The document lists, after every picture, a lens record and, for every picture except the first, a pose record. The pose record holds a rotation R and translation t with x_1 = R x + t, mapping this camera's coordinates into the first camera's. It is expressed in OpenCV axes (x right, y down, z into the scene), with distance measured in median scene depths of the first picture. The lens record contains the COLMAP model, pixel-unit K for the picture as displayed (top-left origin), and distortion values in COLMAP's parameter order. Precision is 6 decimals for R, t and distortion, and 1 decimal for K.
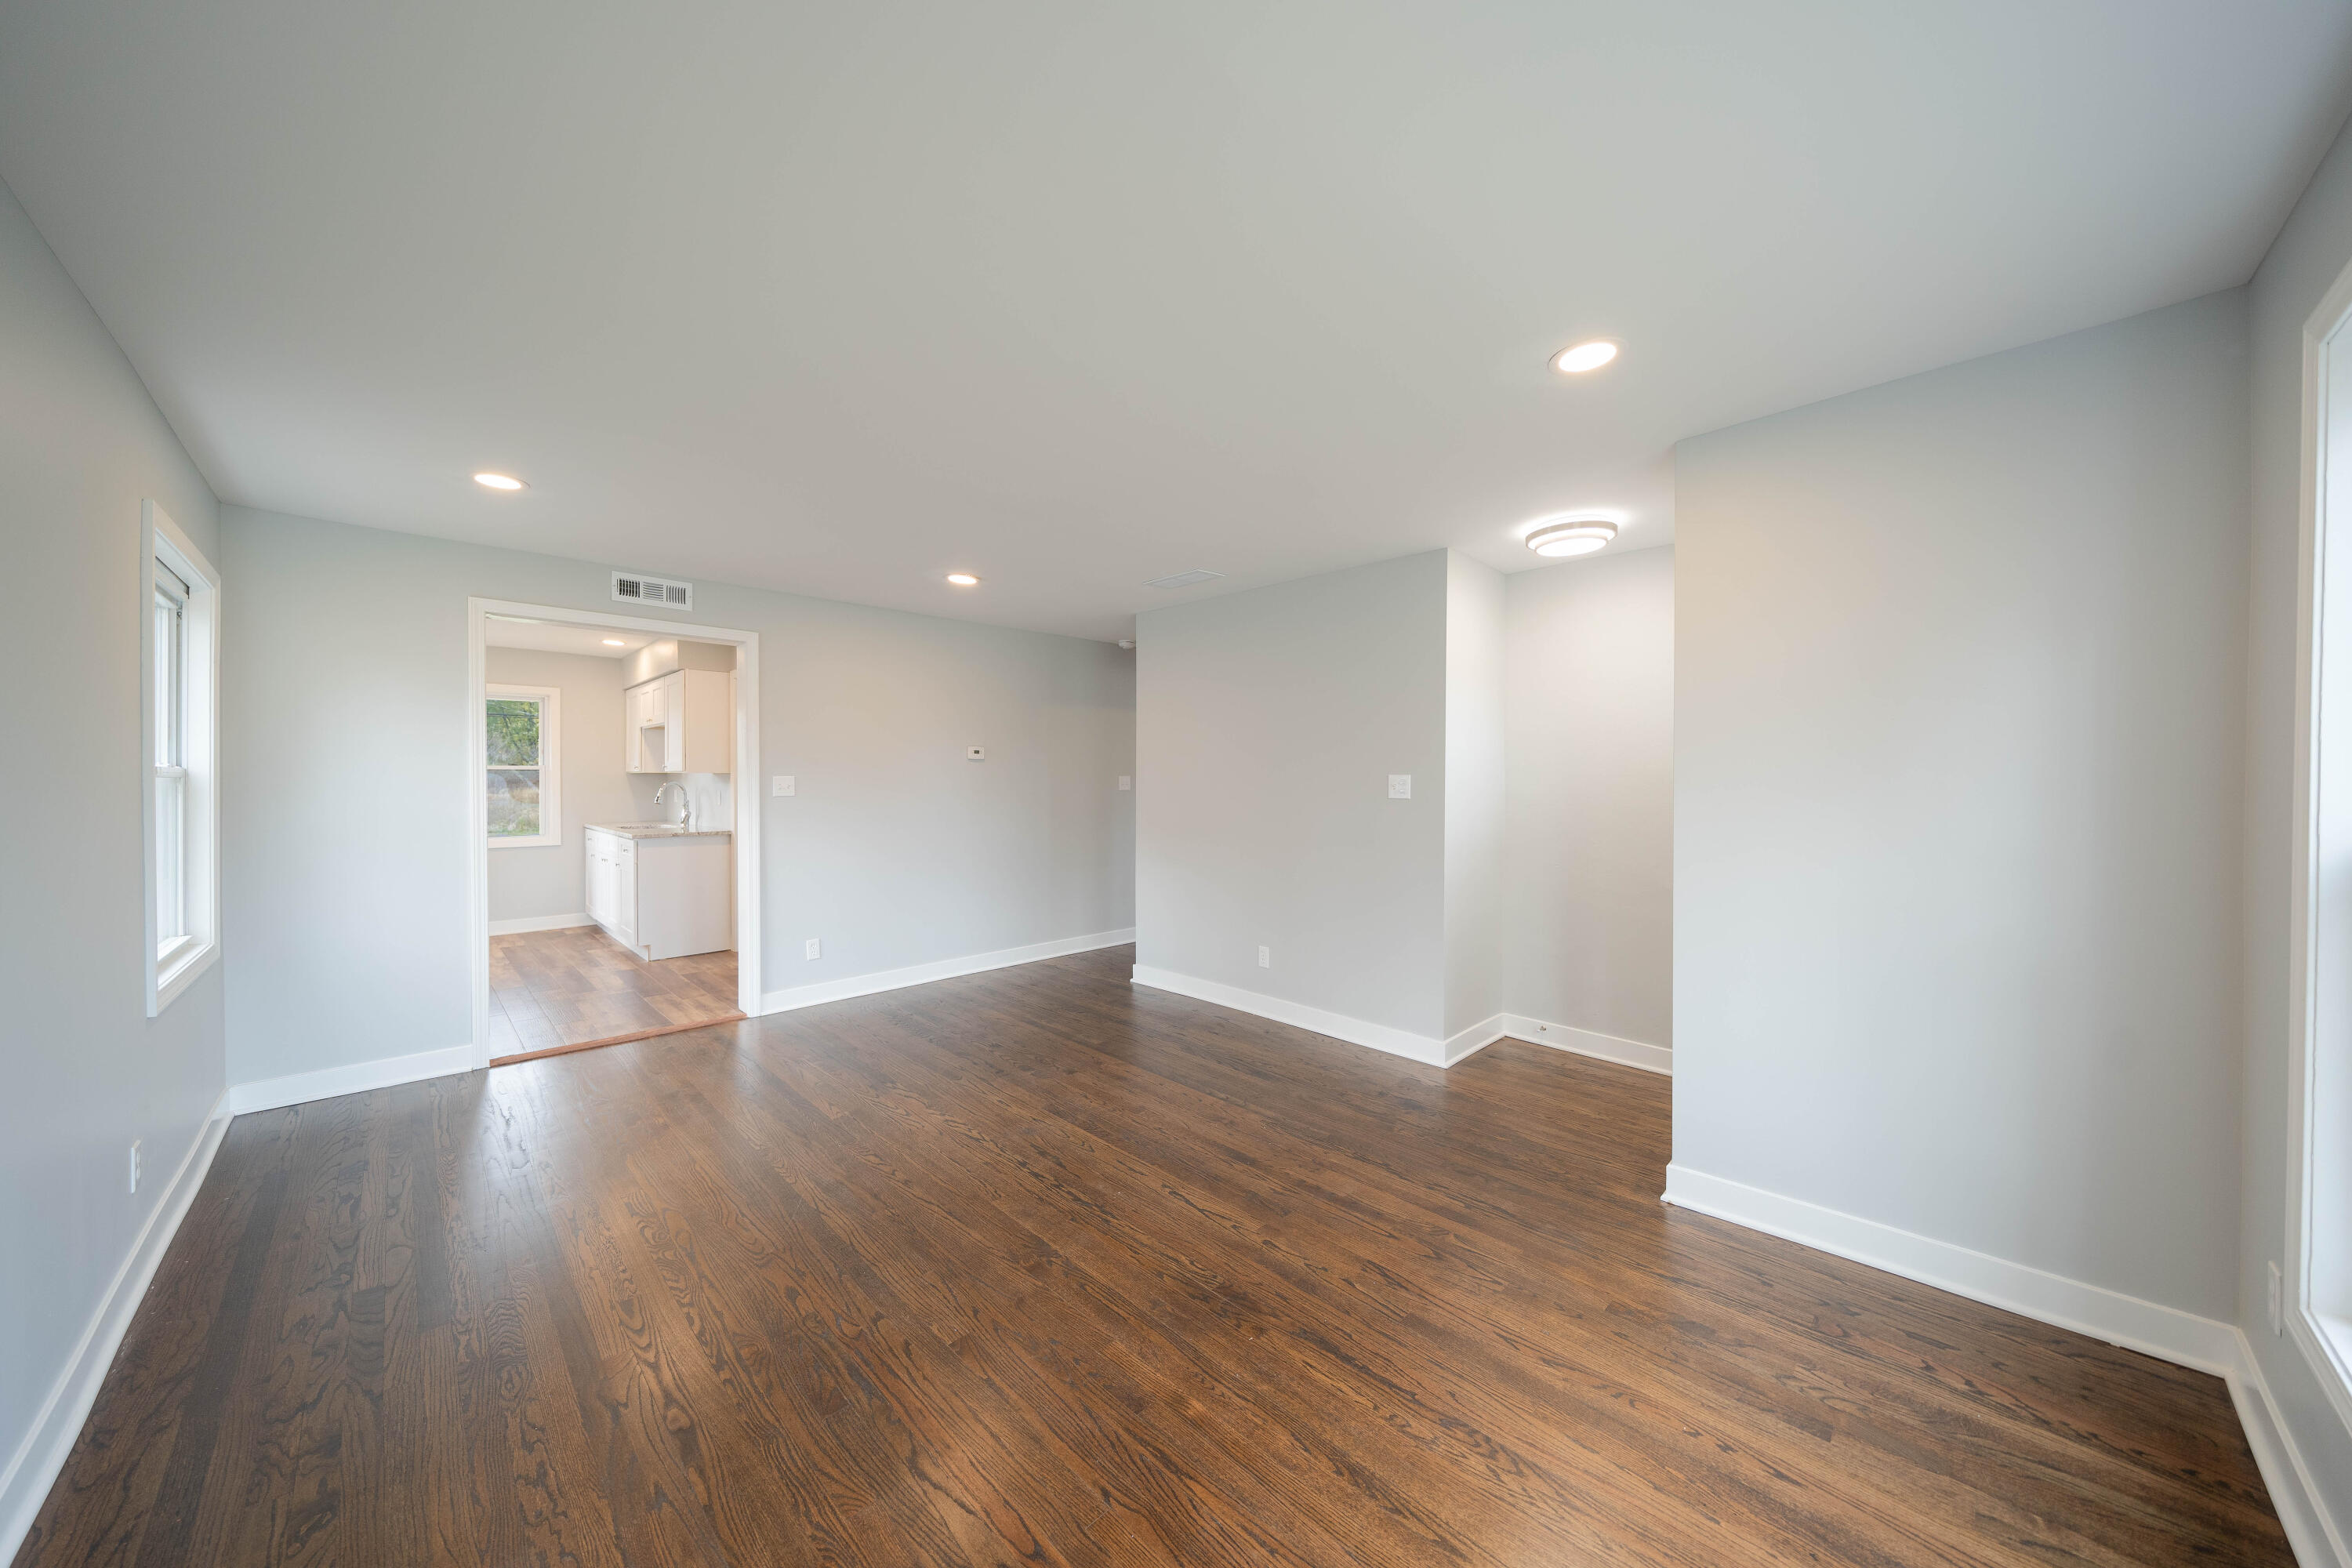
lens RADIAL K [[793.1, 0, 1175.6], [0, 793.1, 786.3], [0, 0, 1]] dist [0.001814, 0.000113]
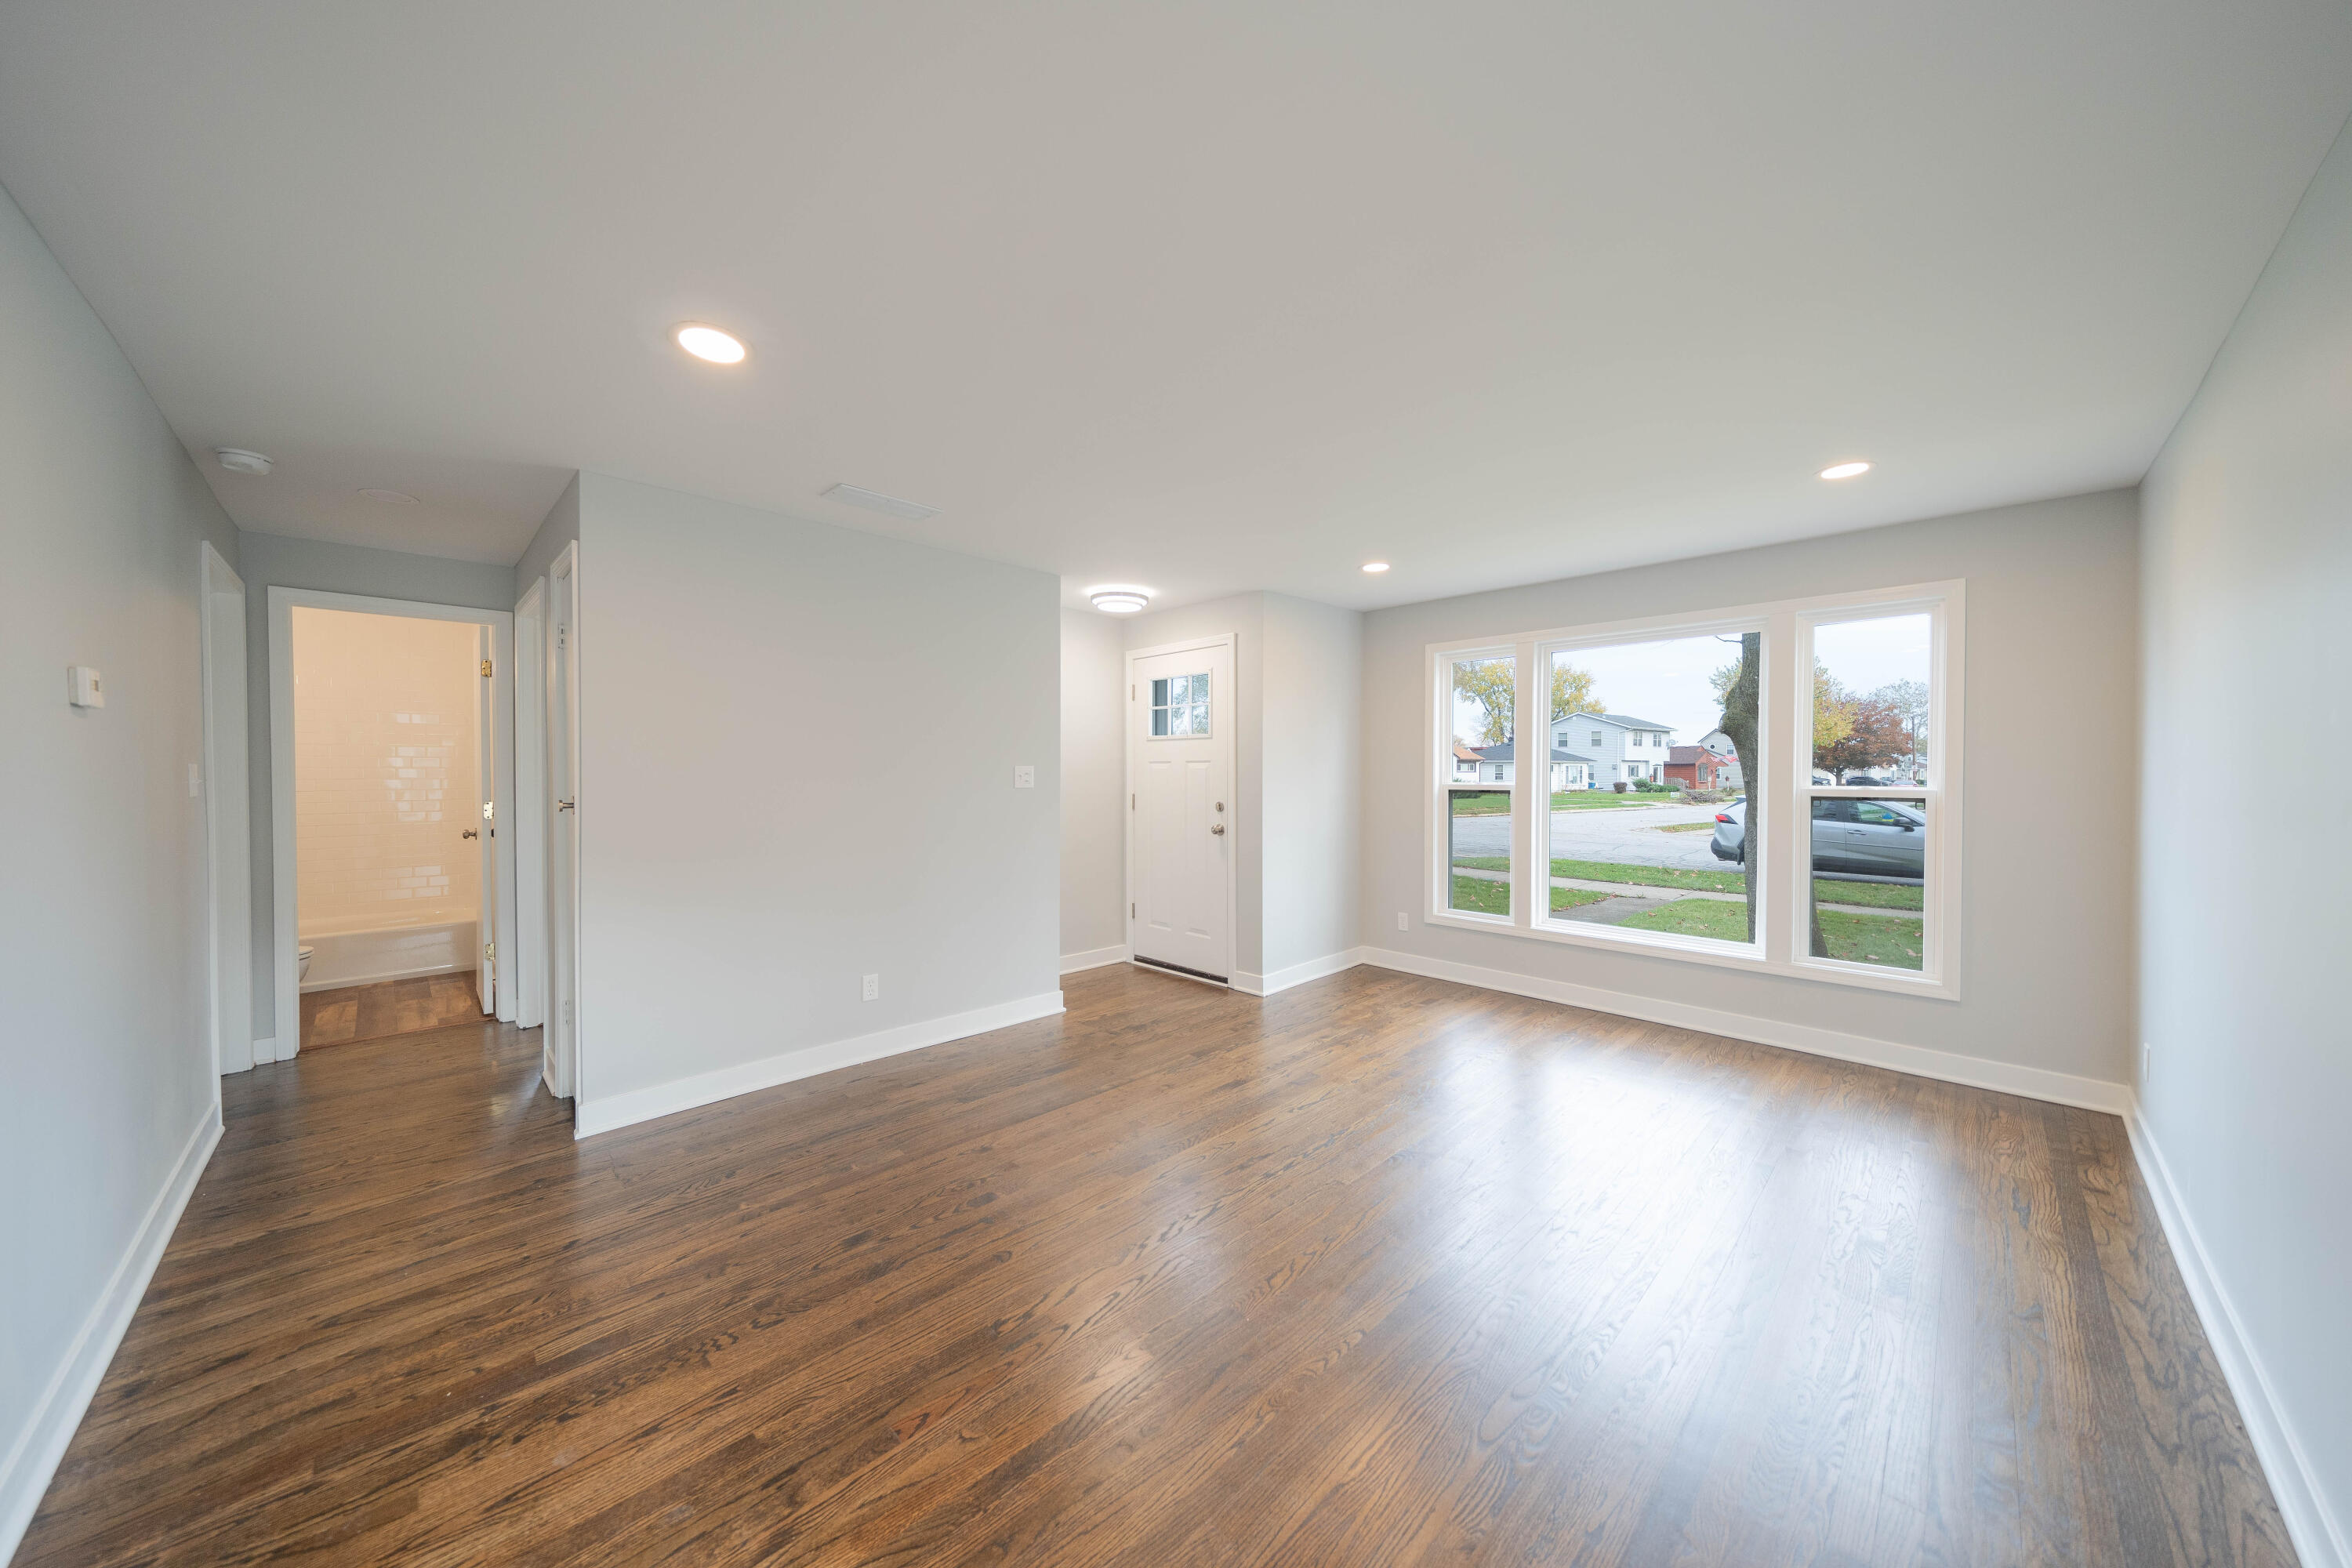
lens RADIAL K [[793.1, 0, 1169.6], [0, 793.1, 778.1], [0, 0, 1]] dist [0.001814, 0.000113]
pose [[0.004634, -0.008260, 0.999955, -0.940587], [0.008515, 0.999930, 0.008221, -0.005355], [-0.999953, 0.008477, 0.004704, 0.919040]]
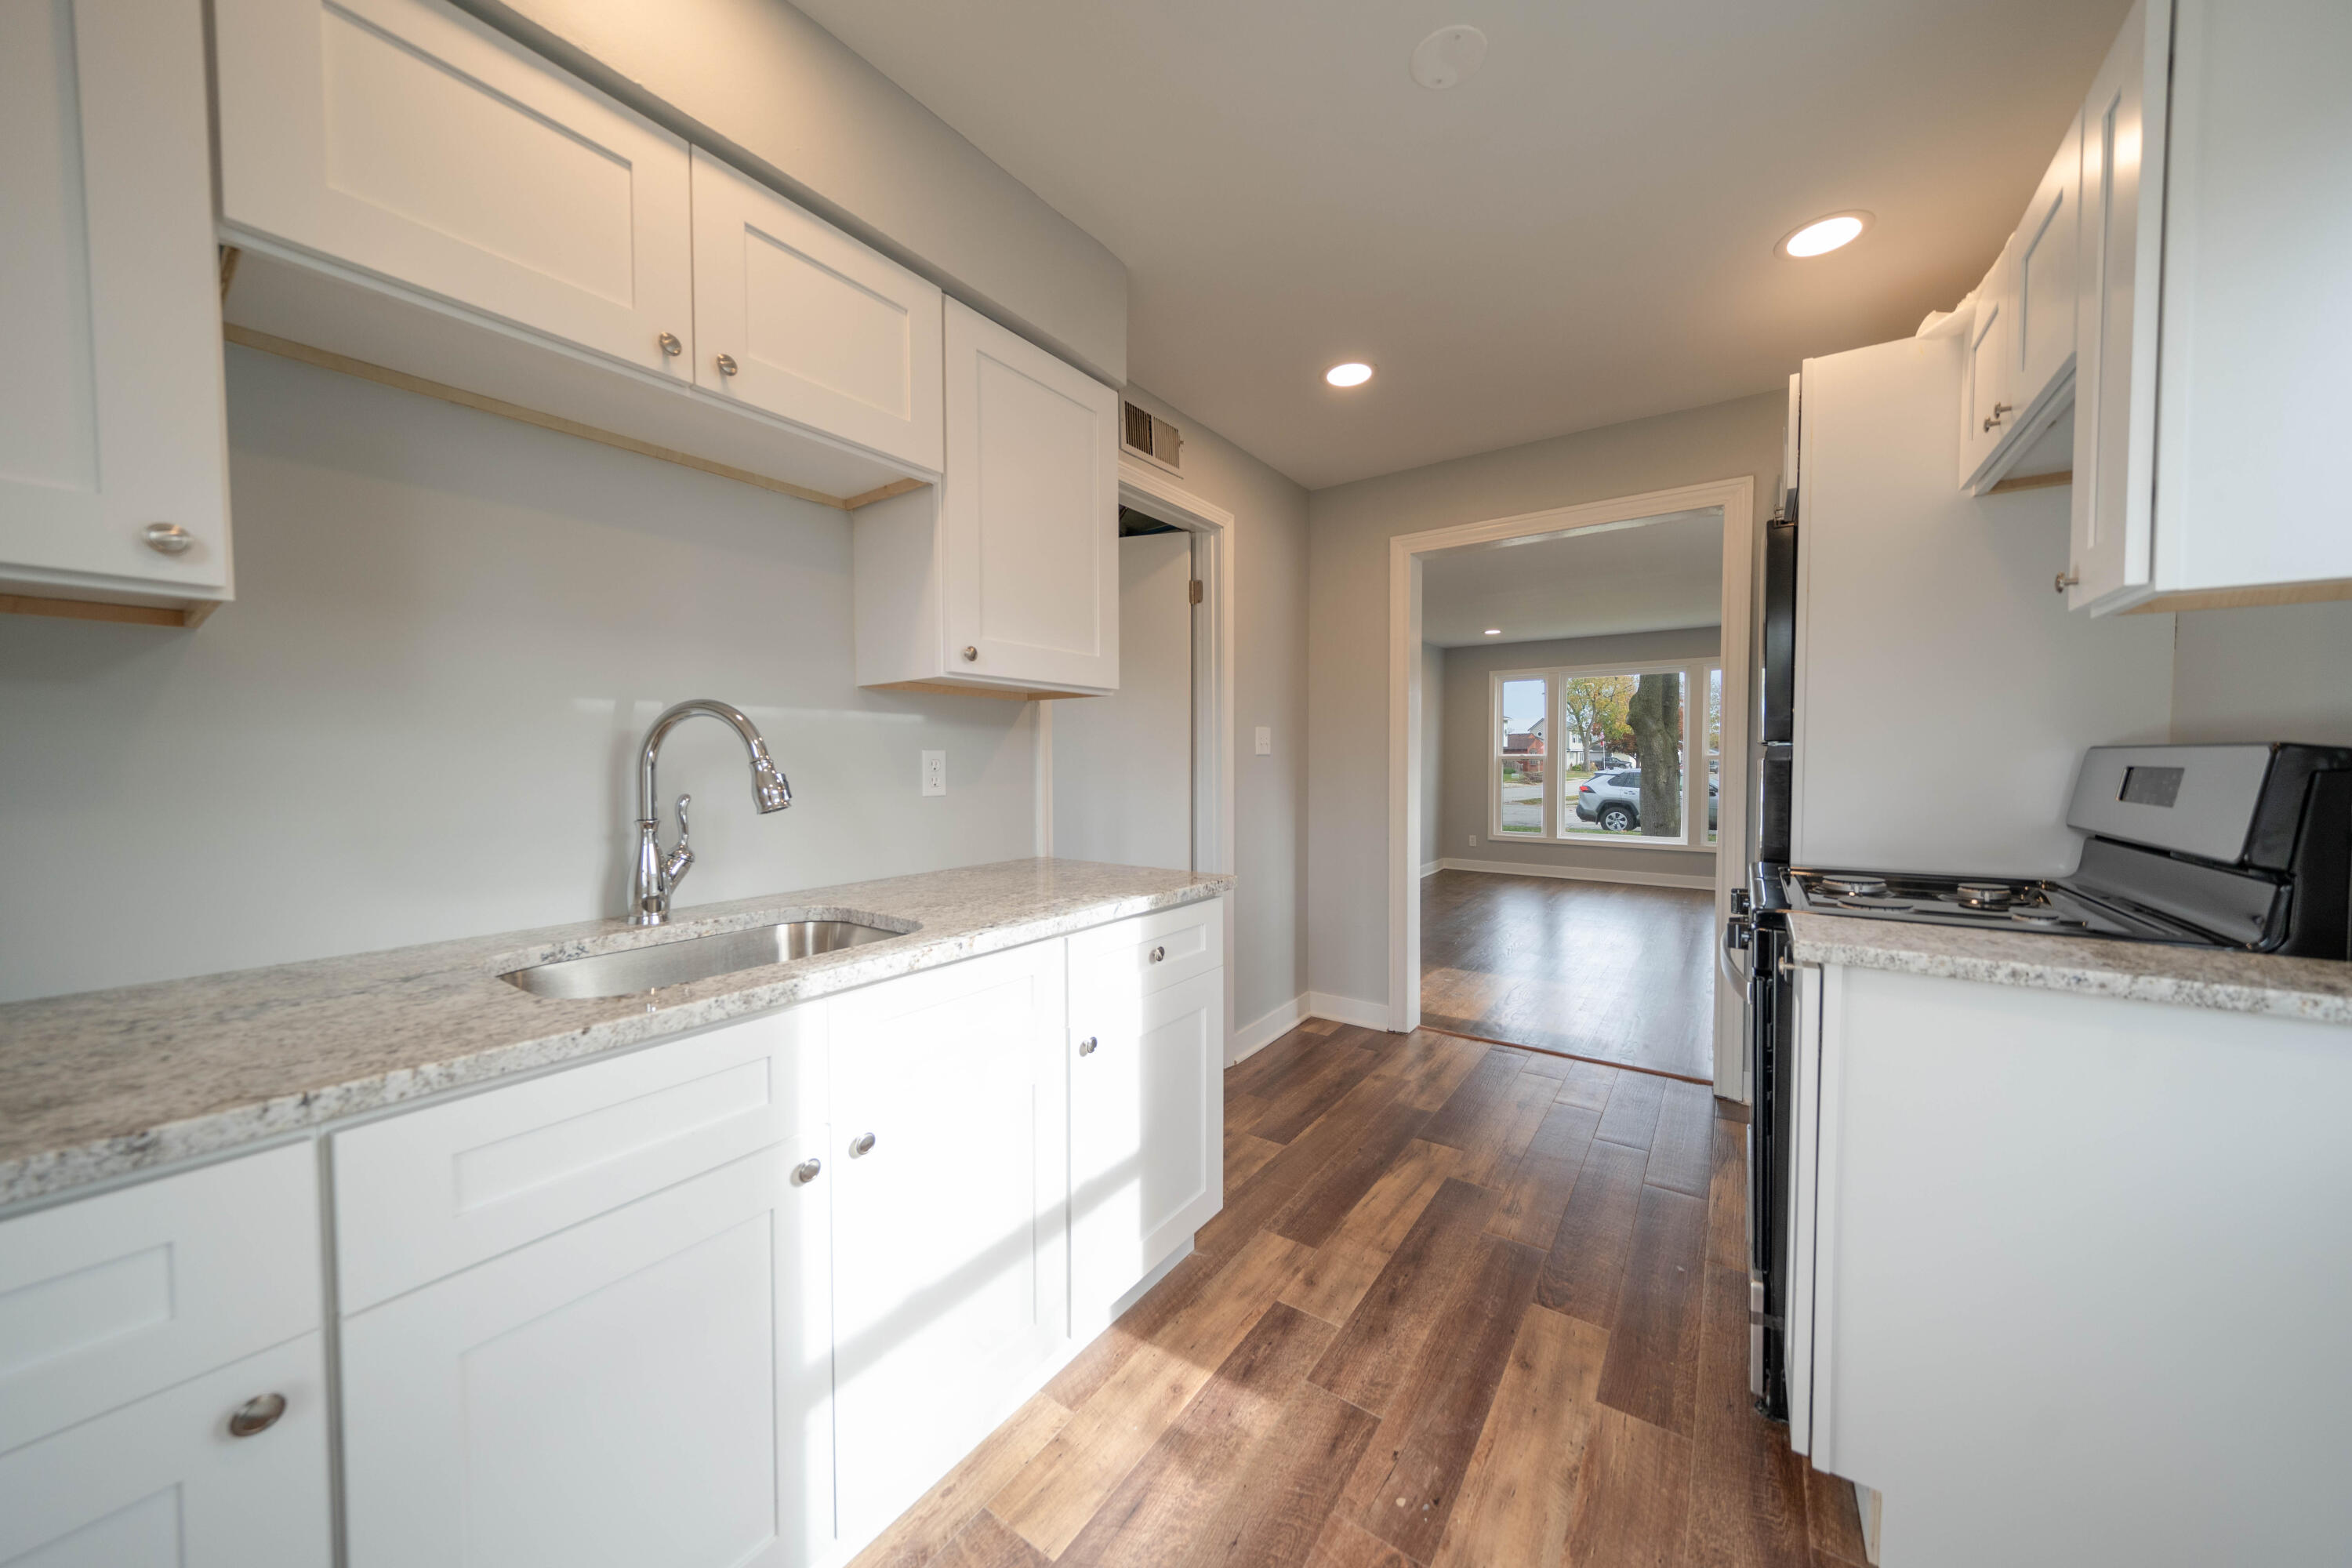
lens RADIAL K [[793.1, 0, 1181.8], [0, 793.1, 777.8], [0, 0, 1]] dist [0.001814, 0.000113]
pose [[-0.178651, -0.022821, 0.983648, -1.900450], [0.014428, 0.999563, 0.025811, -0.000789], [-0.983807, 0.018804, -0.178243, 1.991819]]
